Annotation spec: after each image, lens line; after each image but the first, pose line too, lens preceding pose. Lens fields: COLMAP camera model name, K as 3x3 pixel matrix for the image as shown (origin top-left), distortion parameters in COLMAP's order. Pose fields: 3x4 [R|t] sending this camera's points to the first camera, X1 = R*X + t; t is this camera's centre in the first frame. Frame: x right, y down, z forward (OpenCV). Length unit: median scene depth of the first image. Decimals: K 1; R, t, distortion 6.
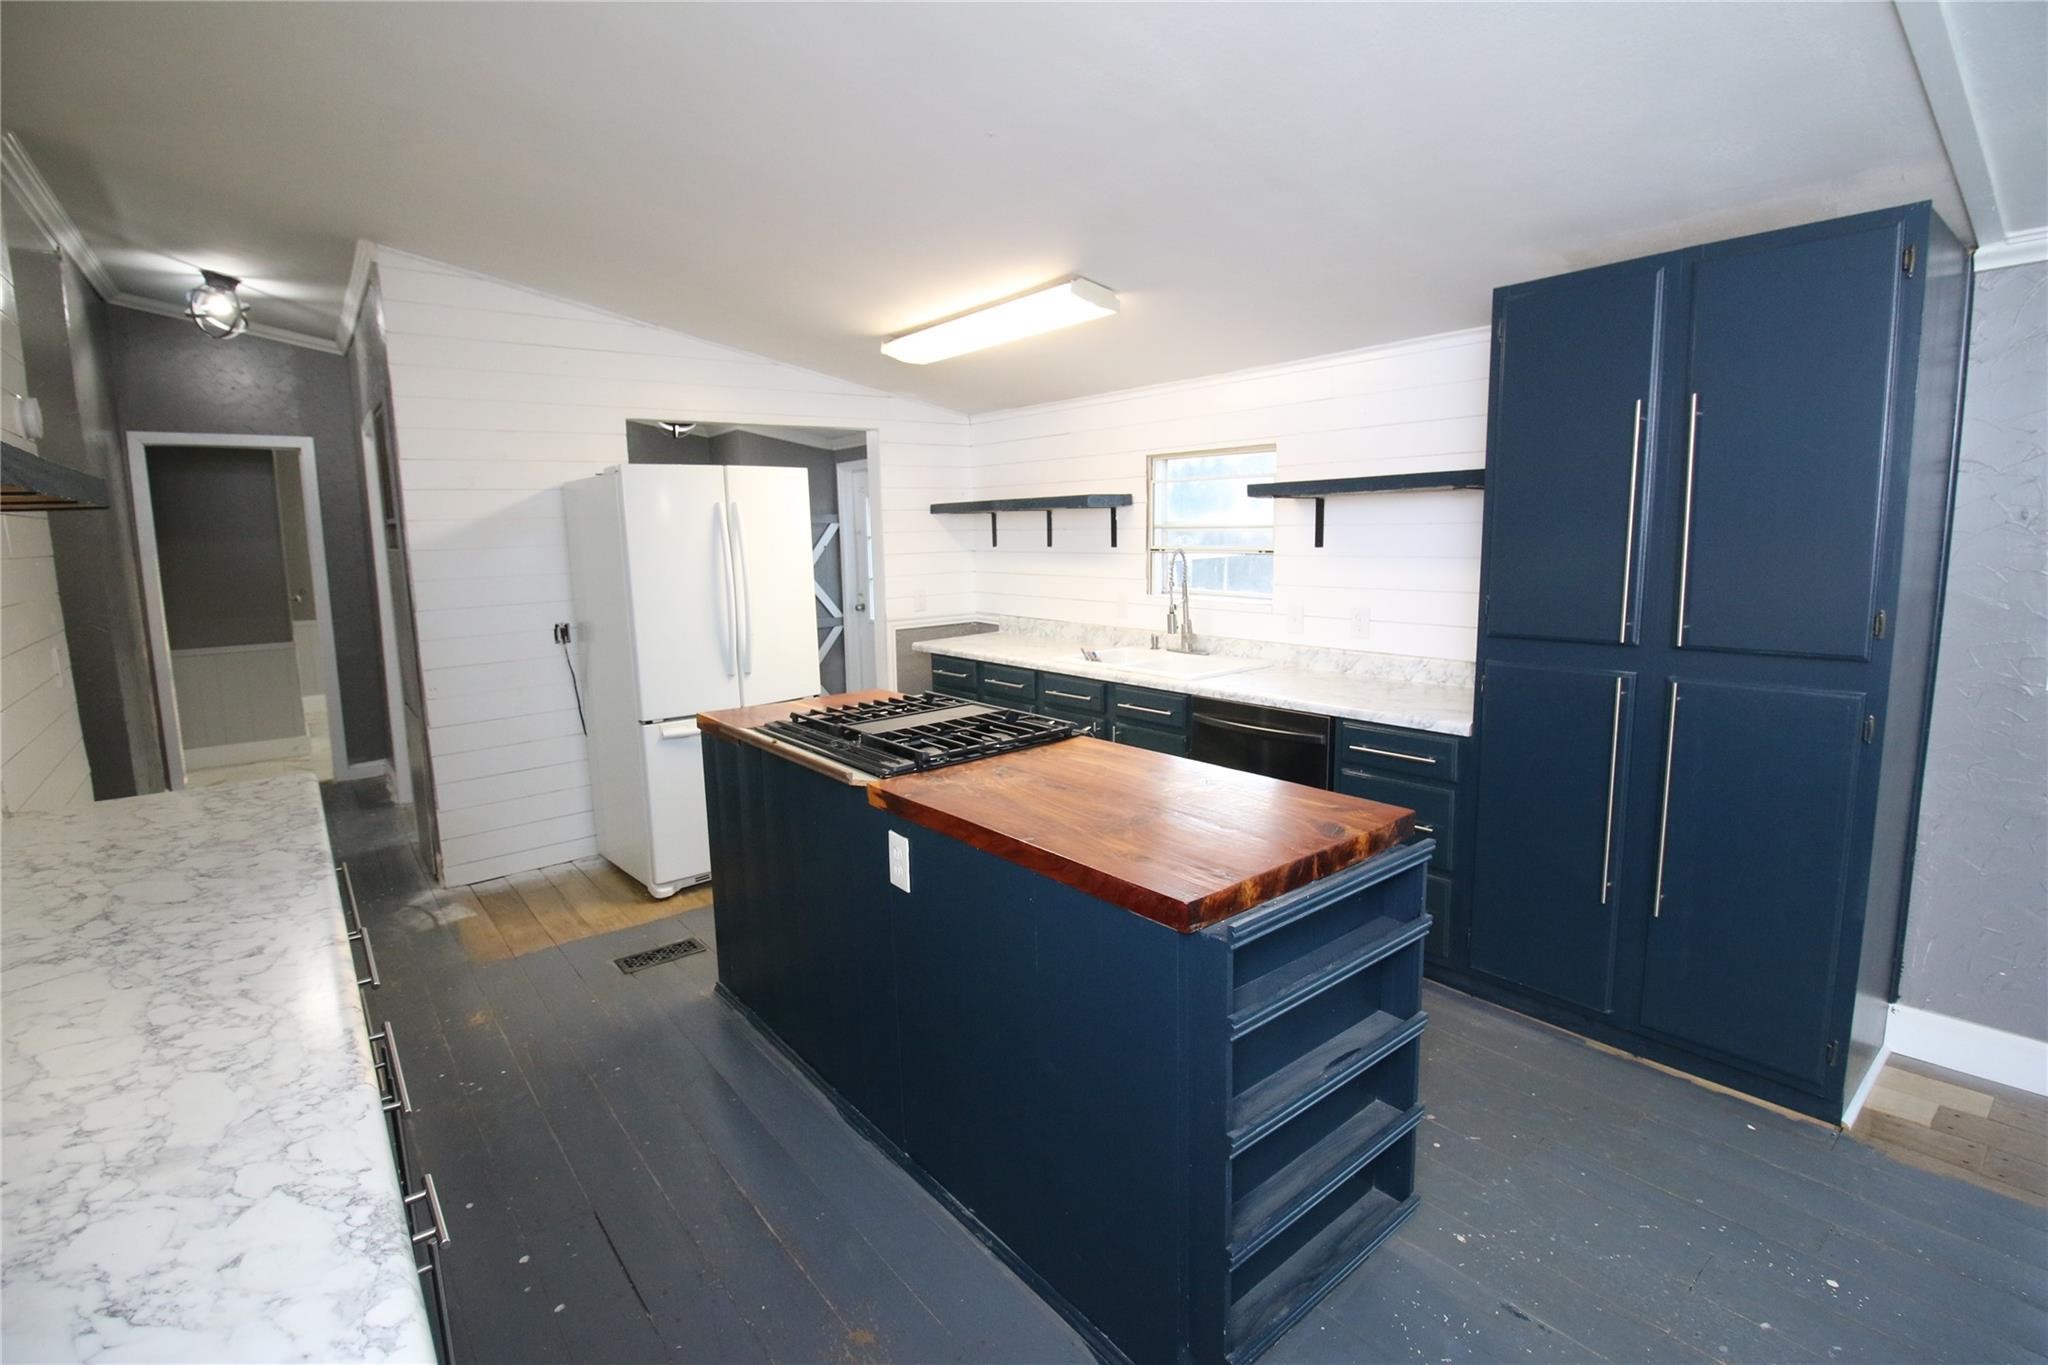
lens RADIAL K [[941.5, 0, 1028.6], [0, 941.5, 655.5], [0, 0, 1]] dist [-0.000467, -0.014889]
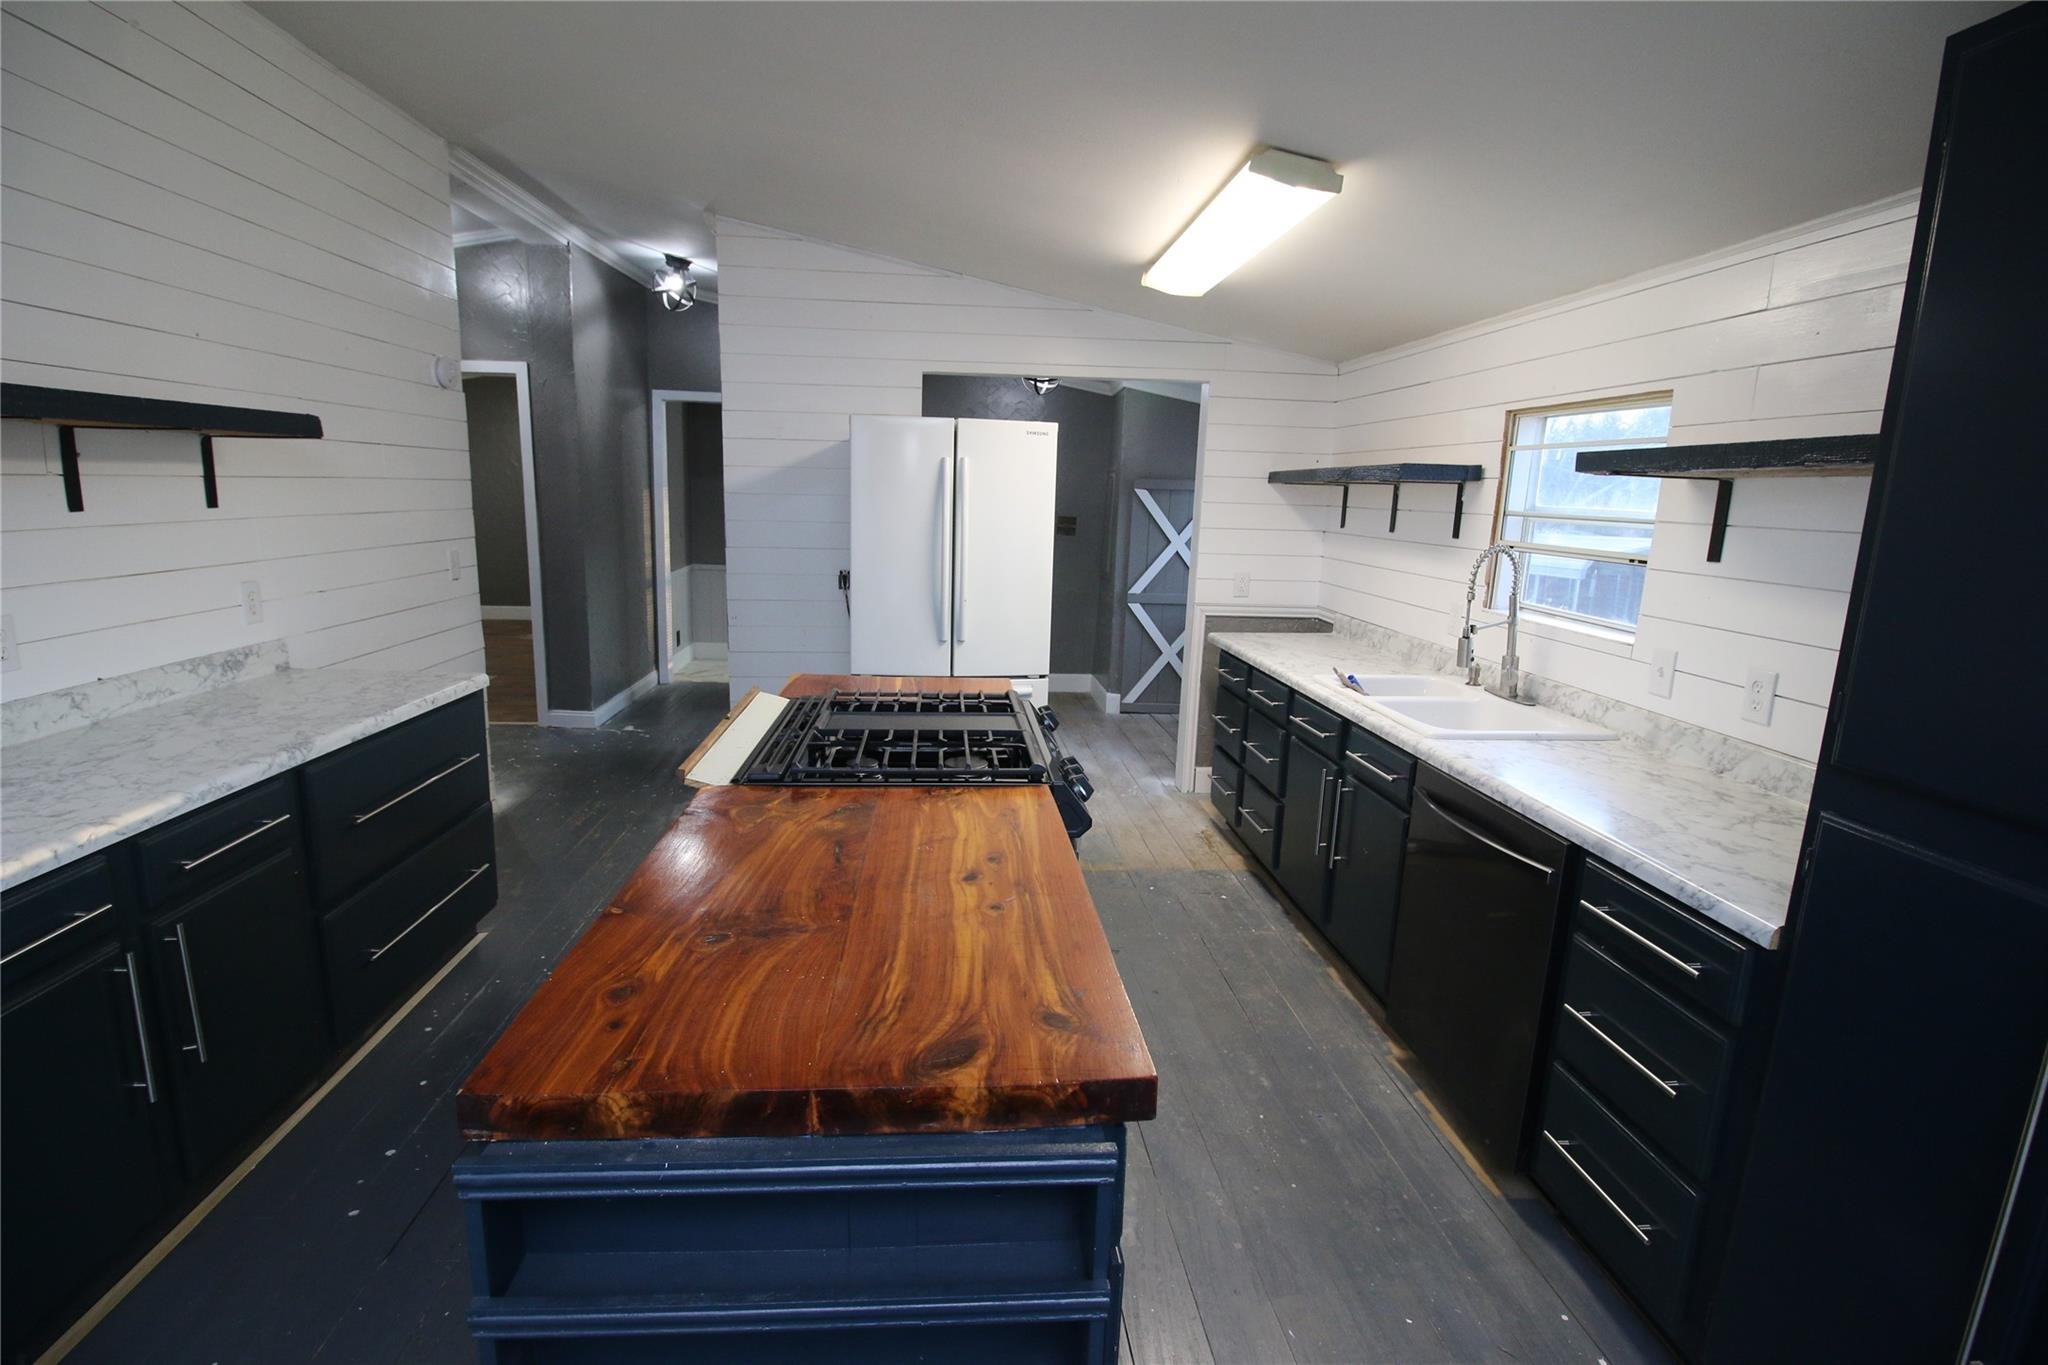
lens RADIAL K [[941.1, 0, 1022.2], [0, 941.1, 669.9], [0, 0, 1]] dist [-0.001384, -0.013210]
pose [[0.821621, 0.151721, -0.549473, 0.262186], [-0.125102, 0.988422, 0.085859, -0.039133], [0.556137, -0.001803, 0.831088, 0.233709]]
